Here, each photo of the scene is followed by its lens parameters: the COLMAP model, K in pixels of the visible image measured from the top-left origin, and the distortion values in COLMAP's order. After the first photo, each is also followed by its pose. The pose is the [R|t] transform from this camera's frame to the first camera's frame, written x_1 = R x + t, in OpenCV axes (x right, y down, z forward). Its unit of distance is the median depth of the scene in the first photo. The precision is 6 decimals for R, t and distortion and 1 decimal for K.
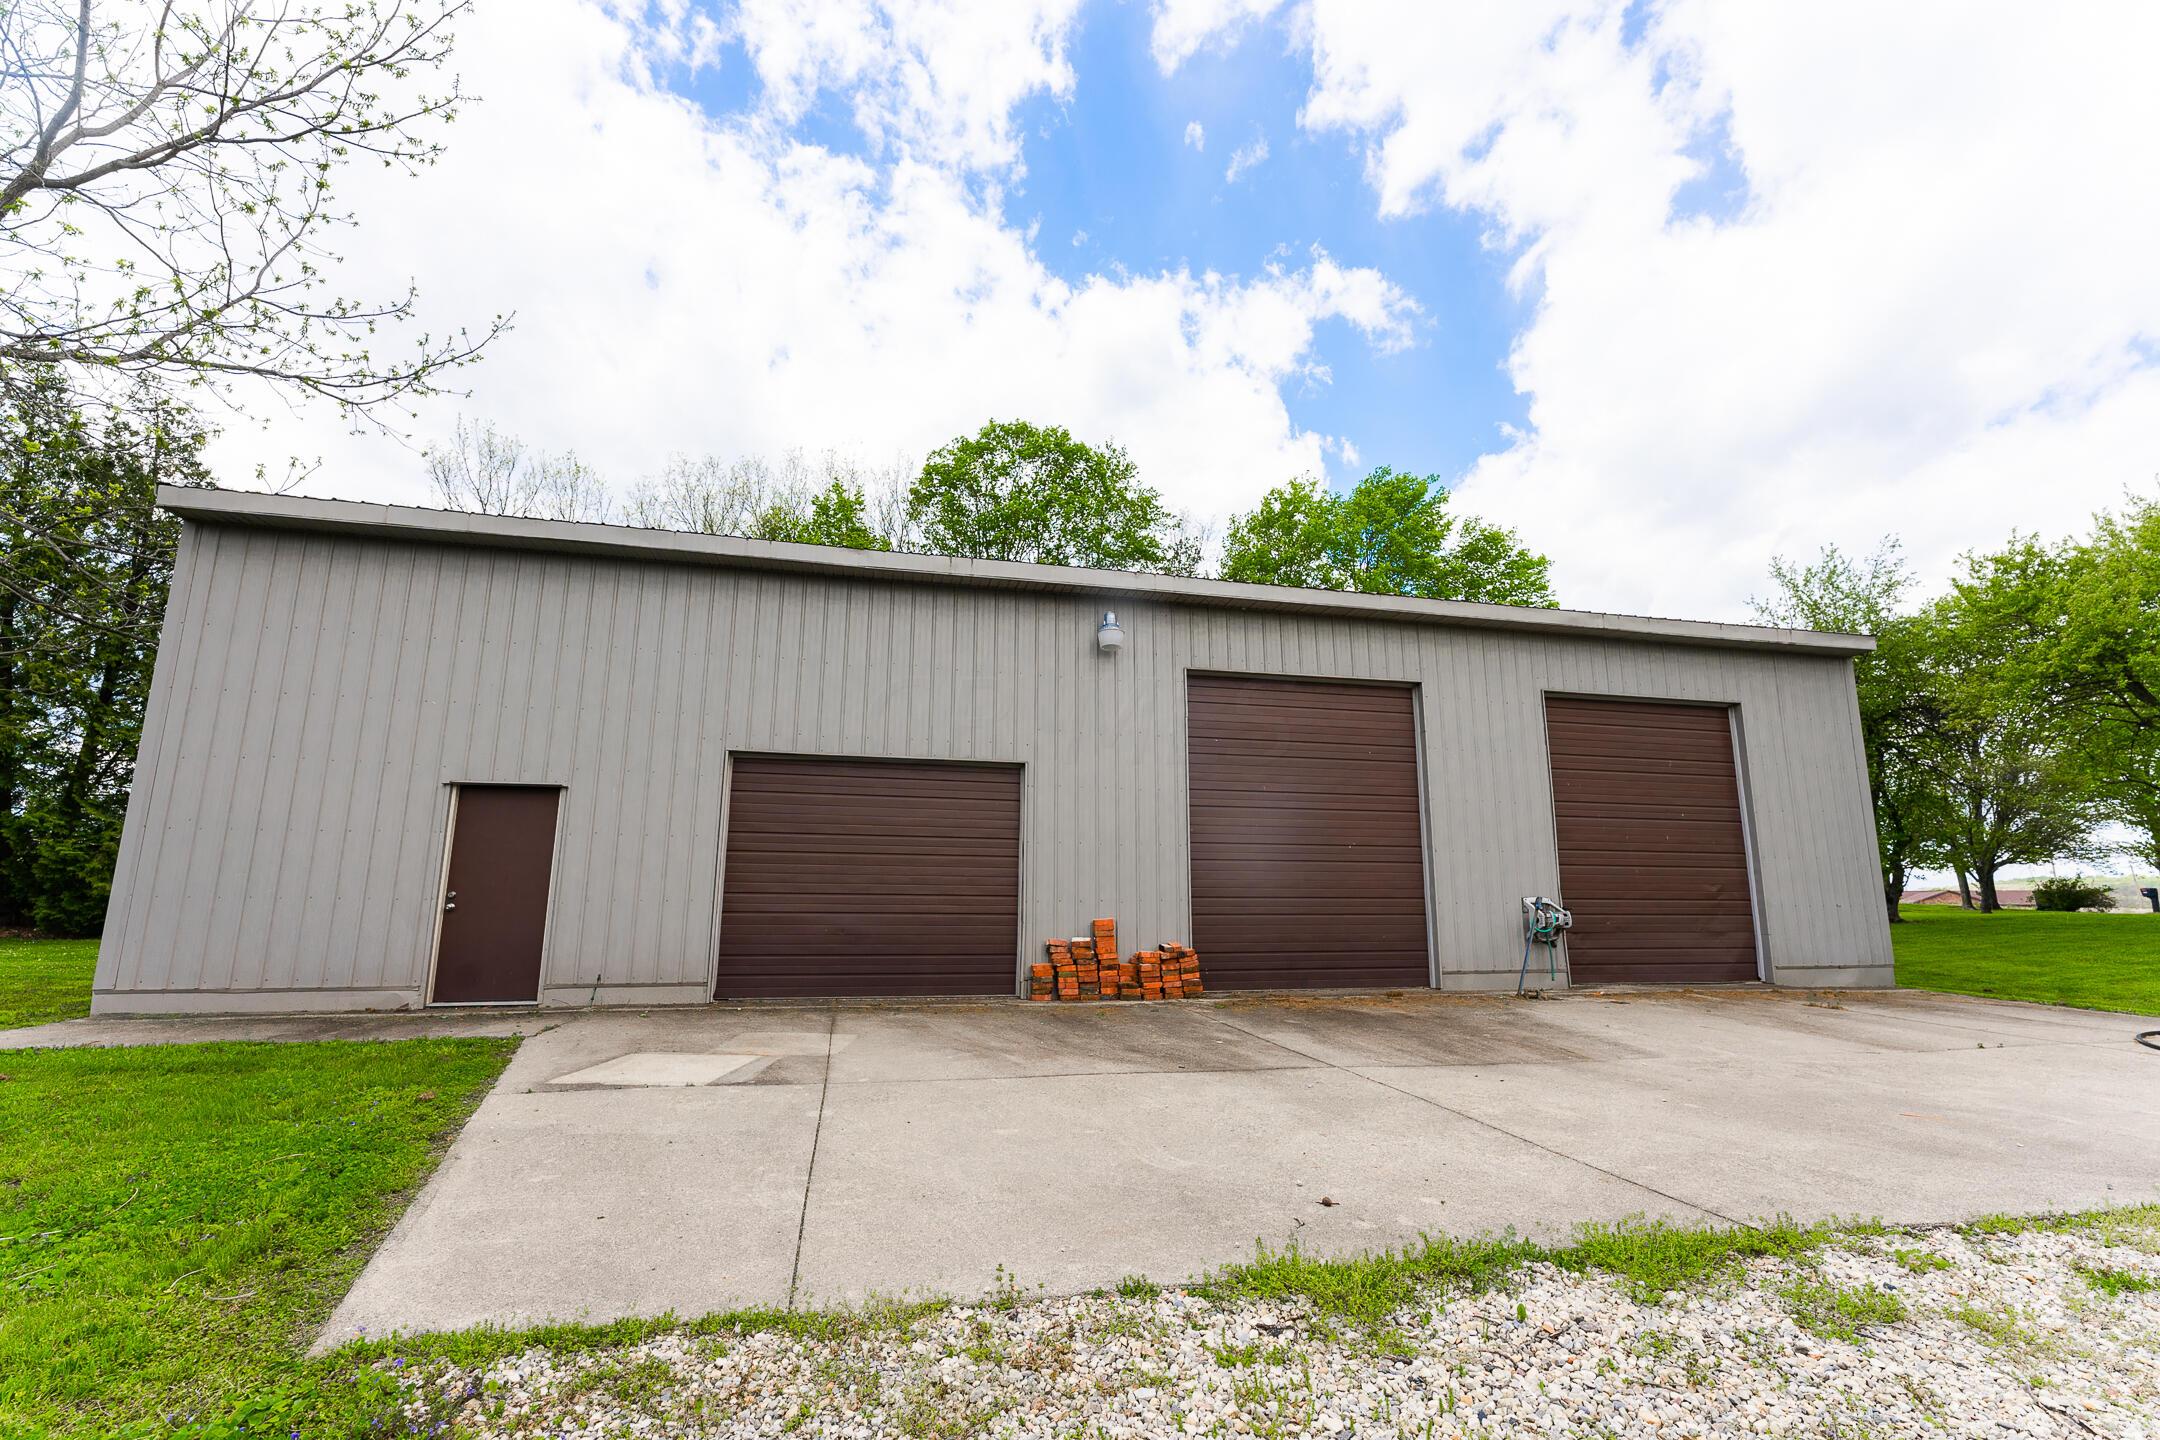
lens RADIAL K [[865.4, 0, 1080.0], [0, 865.4, 720.0], [0, 0, 1]] dist [0.006854, -0.000547]
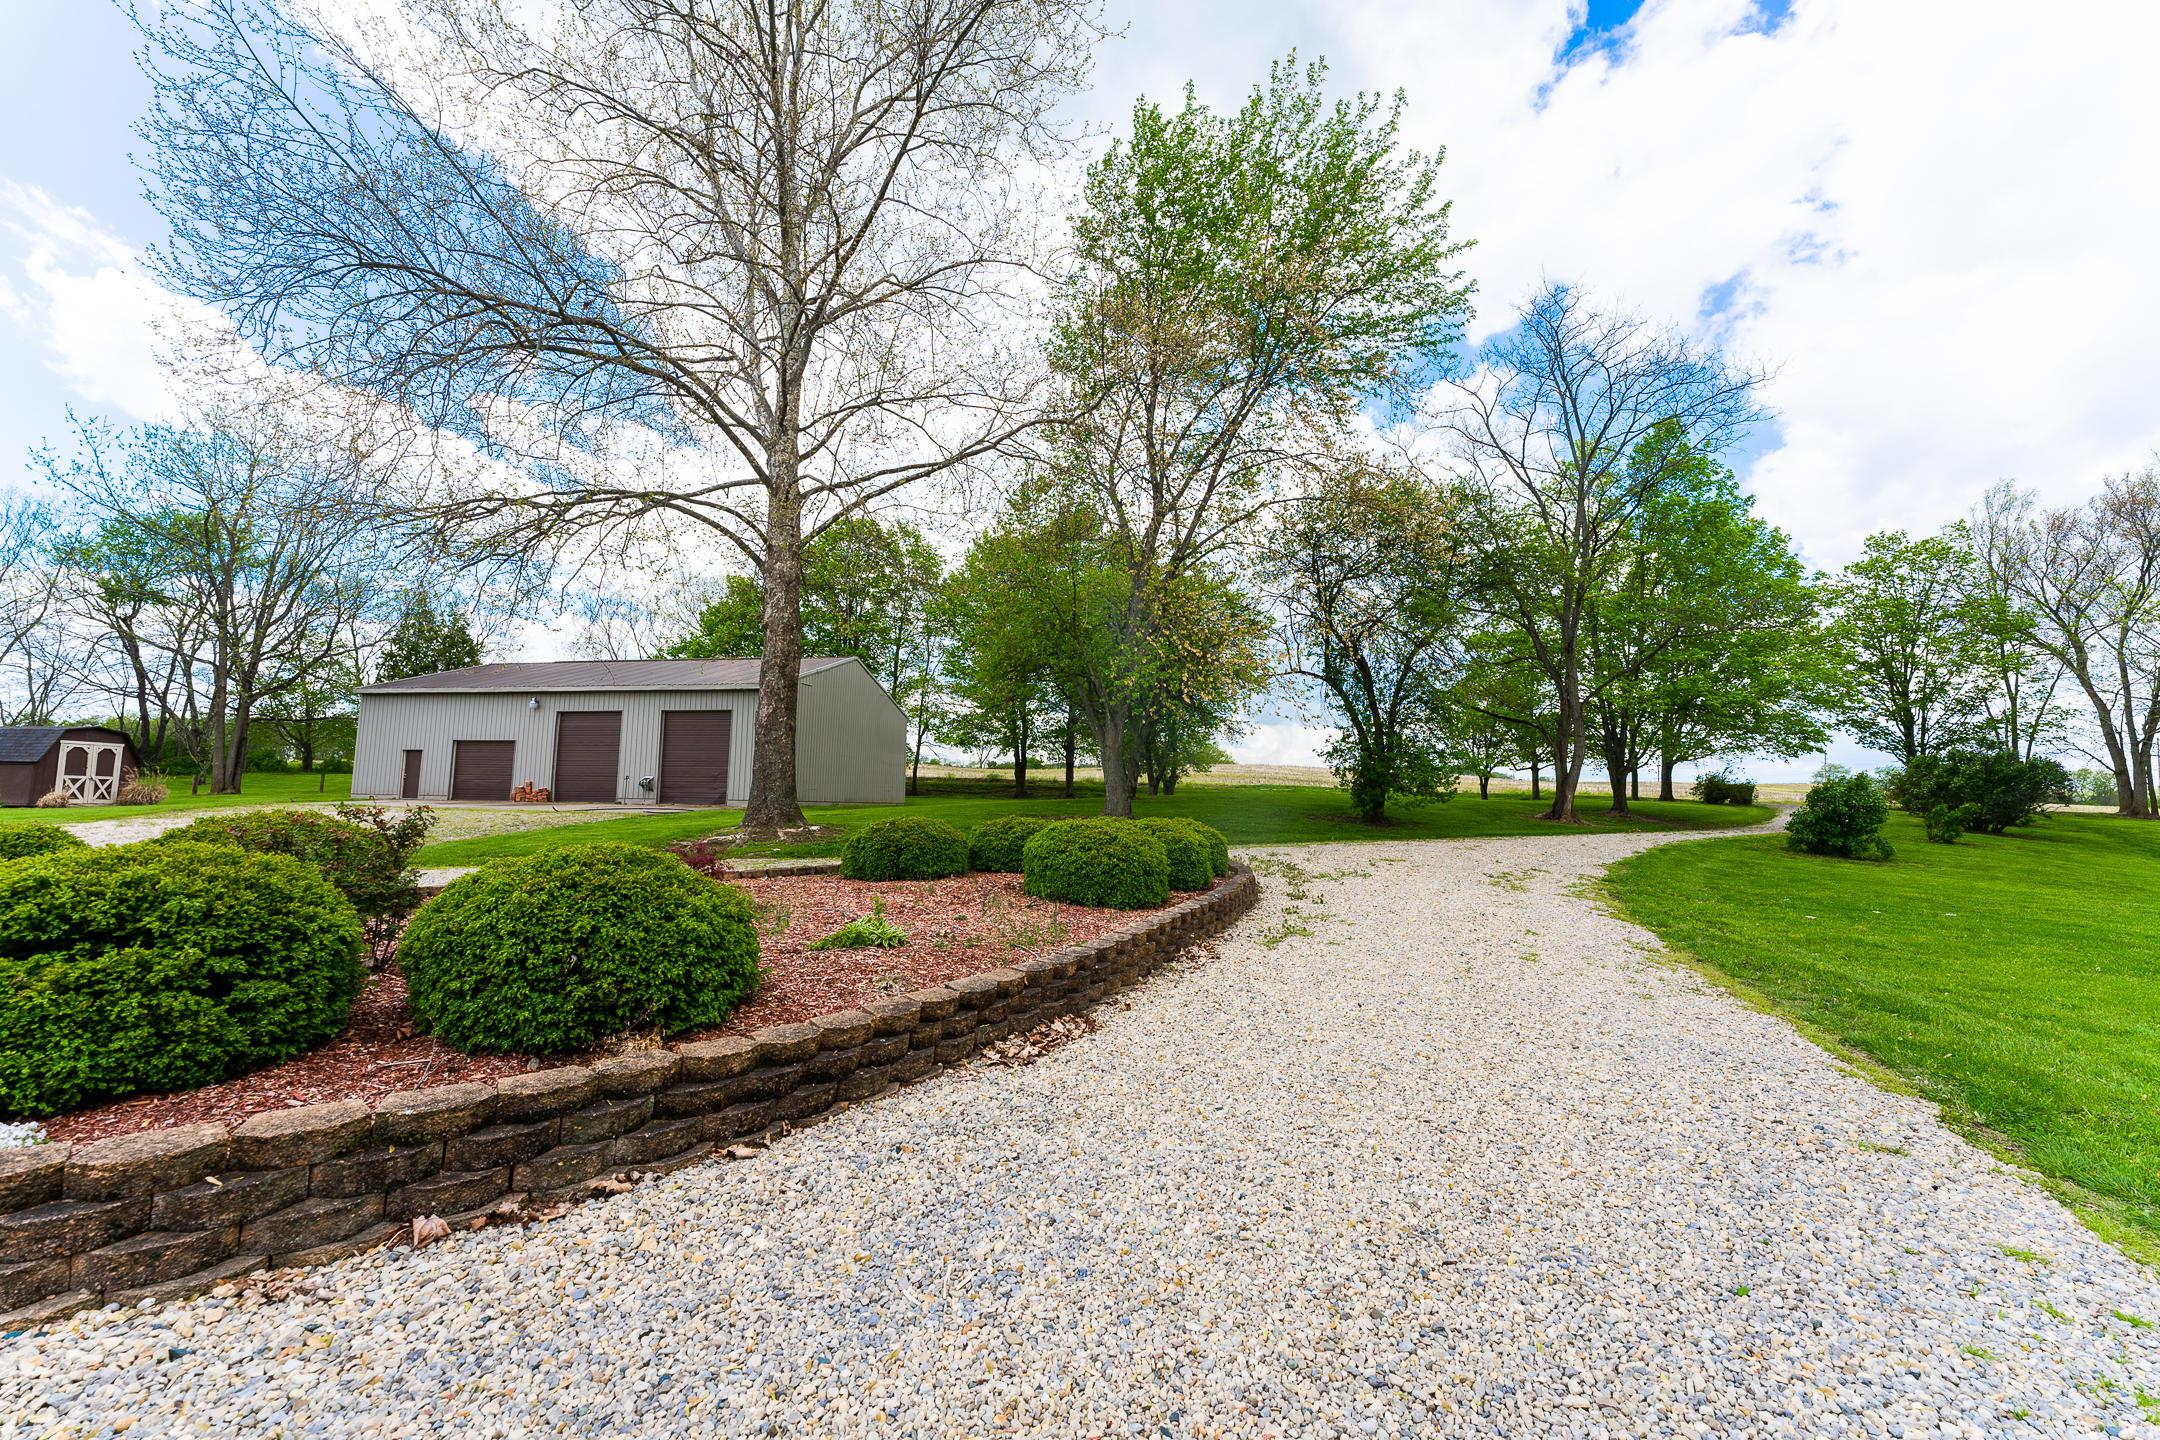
lens RADIAL K [[865.4, 0, 1080.0], [0, 865.4, 720.0], [0, 0, 1]] dist [0.006854, -0.000547]
pose [[0.903292, -0.031559, -0.427864, 3.847675], [0.072270, 0.994232, 0.079241, -0.162499], [0.422896, -0.102500, 0.900363, -1.375552]]
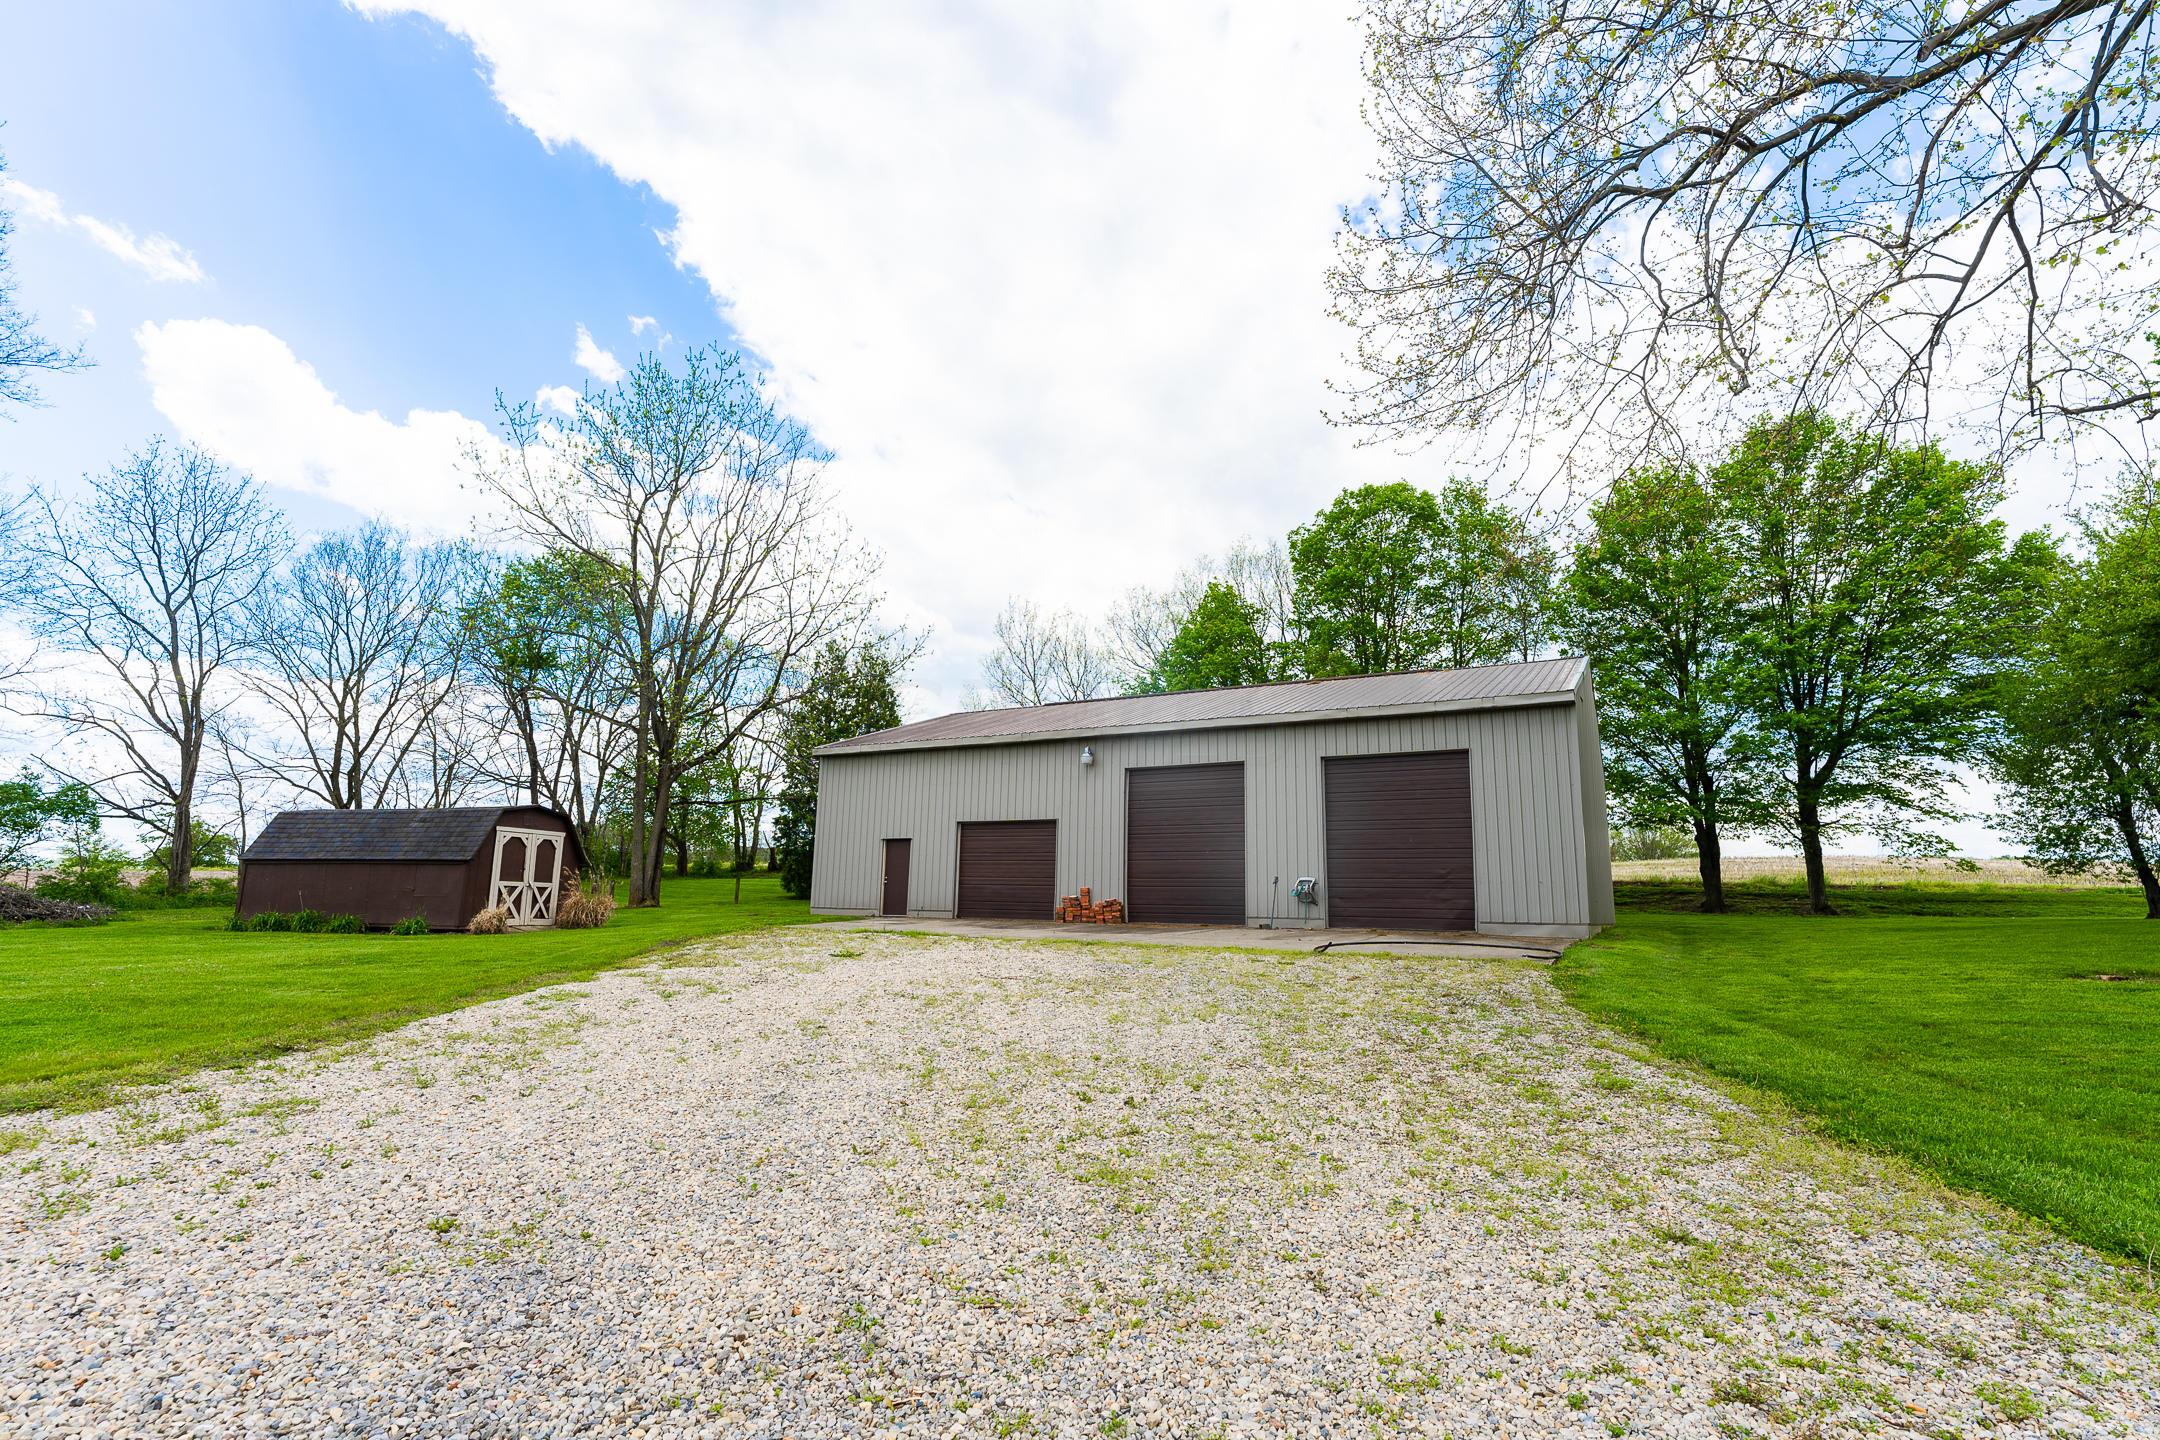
lens RADIAL K [[1043.8, 0, 1080.0], [0, 1043.8, 720.0], [0, 0, 1]] dist [0.001820, 0.000196]
pose [[0.726865, -0.111739, -0.677630, 1.893100], [0.118570, 0.992277, -0.036438, -0.103662], [0.676468, -0.053861, 0.734500, -0.966462]]
